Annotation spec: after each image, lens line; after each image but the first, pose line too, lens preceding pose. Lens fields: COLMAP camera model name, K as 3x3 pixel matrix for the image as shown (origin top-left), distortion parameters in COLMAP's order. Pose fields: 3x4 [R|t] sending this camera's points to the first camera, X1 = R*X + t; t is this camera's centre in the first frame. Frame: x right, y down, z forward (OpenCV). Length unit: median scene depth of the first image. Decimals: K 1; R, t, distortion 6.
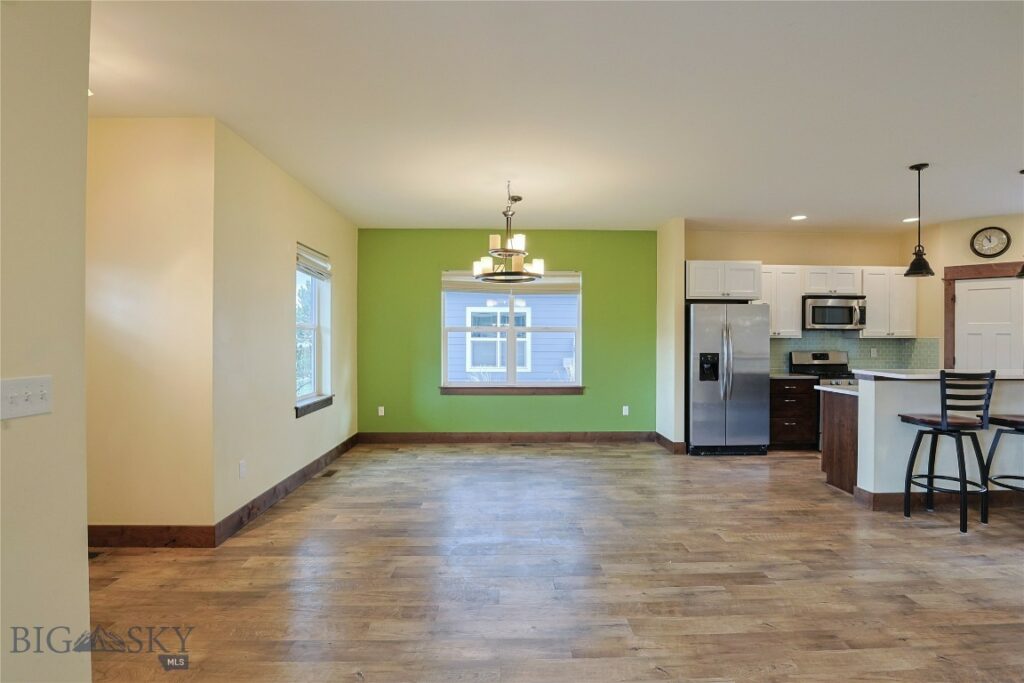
lens RADIAL K [[483.2, 0, 520.3], [0, 483.2, 340.2], [0, 0, 1]] dist [0.004288, 0.000021]
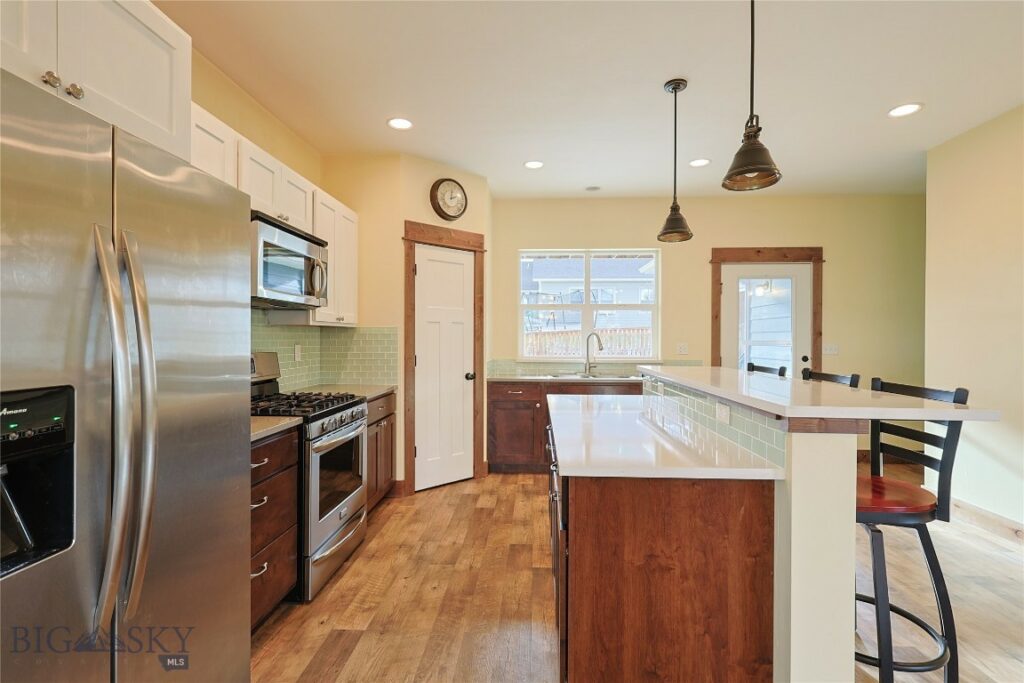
lens RADIAL K [[483.2, 0, 511.7], [0, 483.2, 337.0], [0, 0, 1]] dist [0.004288, 0.000021]
pose [[0.093553, -0.001014, 0.995614, 0.232244], [0.000205, 0.999999, 0.000999, 0.008058], [-0.995614, 0.000111, 0.093553, 0.794265]]
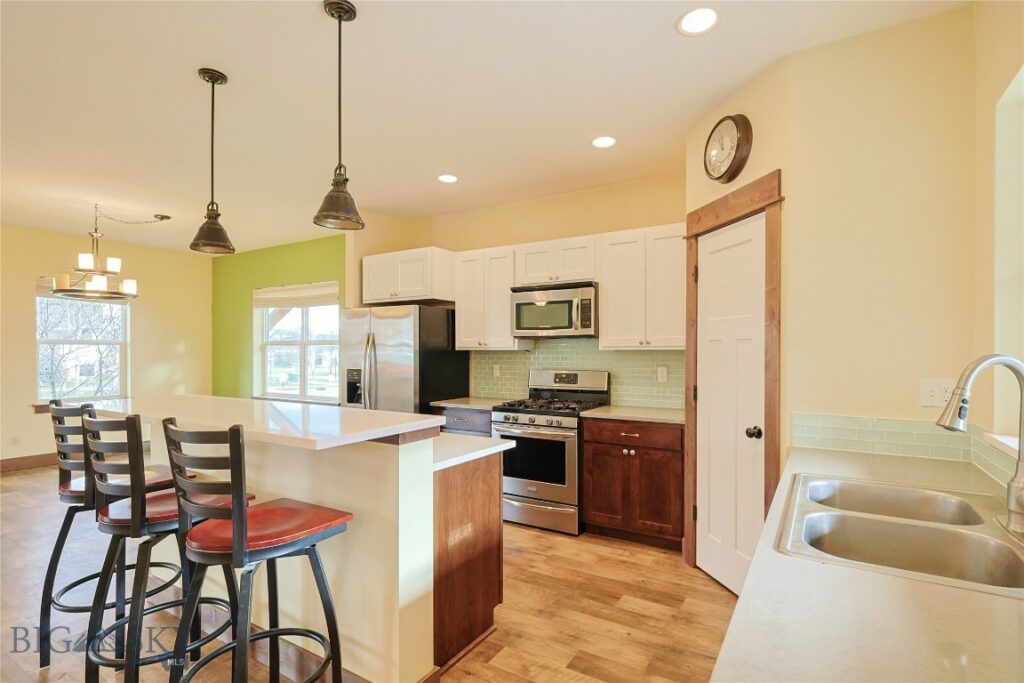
lens RADIAL K [[483.2, 0, 531.7], [0, 483.2, 354.7], [0, 0, 1]] dist [0.004288, 0.000021]
pose [[0.836466, 0.000697, -0.548018, 1.021793], [-0.000379, 1.000000, 0.000694, 0.001229], [0.548018, -0.000373, 0.836466, 0.470589]]
